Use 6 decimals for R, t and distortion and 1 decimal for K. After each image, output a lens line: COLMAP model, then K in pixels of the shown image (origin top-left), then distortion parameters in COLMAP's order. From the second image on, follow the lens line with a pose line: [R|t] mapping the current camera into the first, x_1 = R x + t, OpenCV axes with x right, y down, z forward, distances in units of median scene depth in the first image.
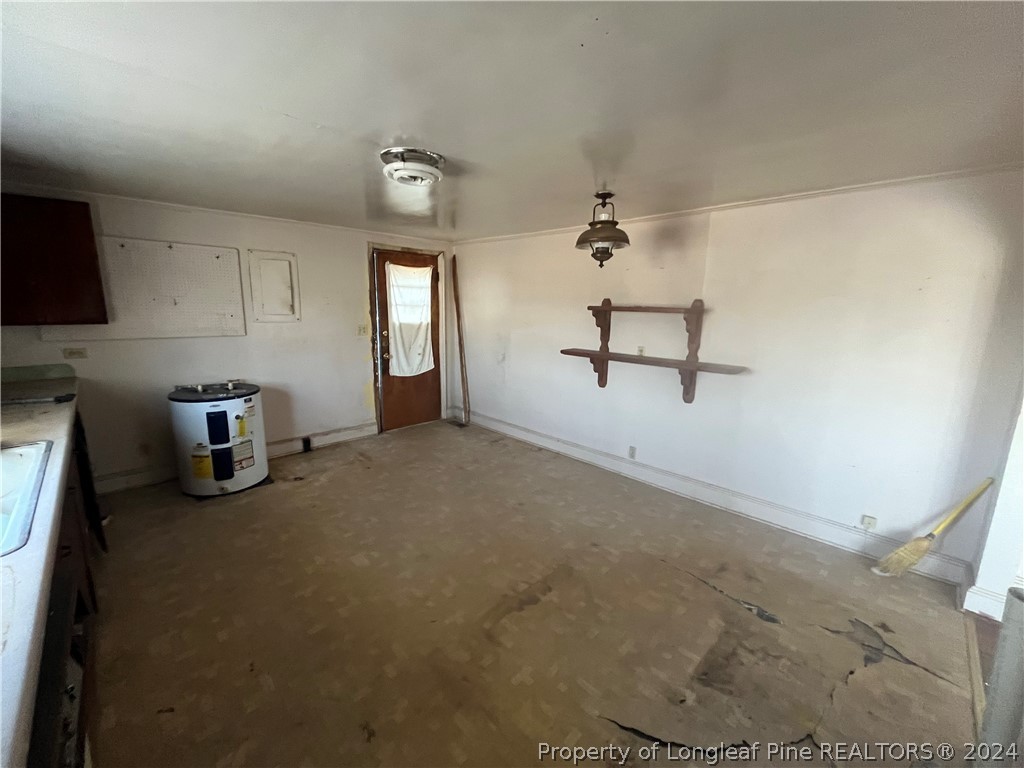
lens RADIAL K [[412.9, 0, 505.9], [0, 412.9, 382.7], [0, 0, 1]] dist [-0.001519, 0.000189]
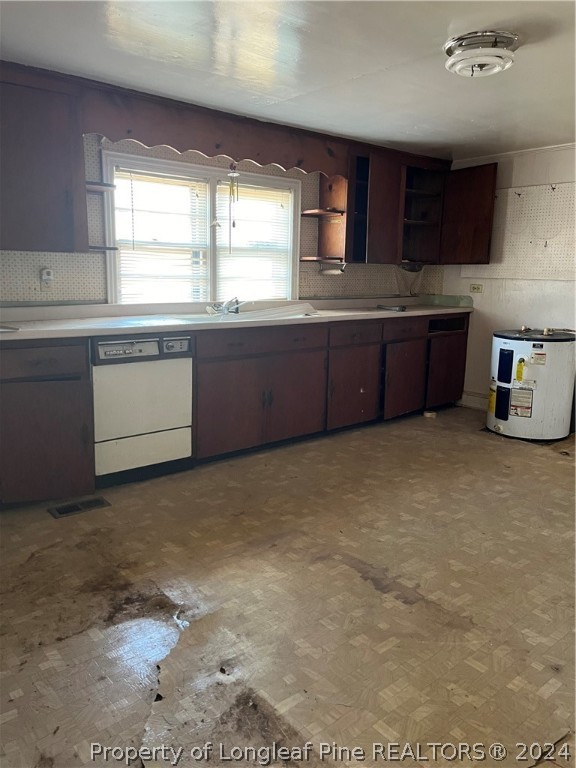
lens RADIAL K [[586.6, 0, 286.2], [0, 586.6, 385.7], [0, 0, 1]] dist [0.007427, 0.001856]
pose [[-0.080266, 0.174699, -0.981345, 1.120559], [-0.200387, 0.961593, 0.187573, -0.008688], [0.976423, 0.211705, -0.042175, 0.807623]]
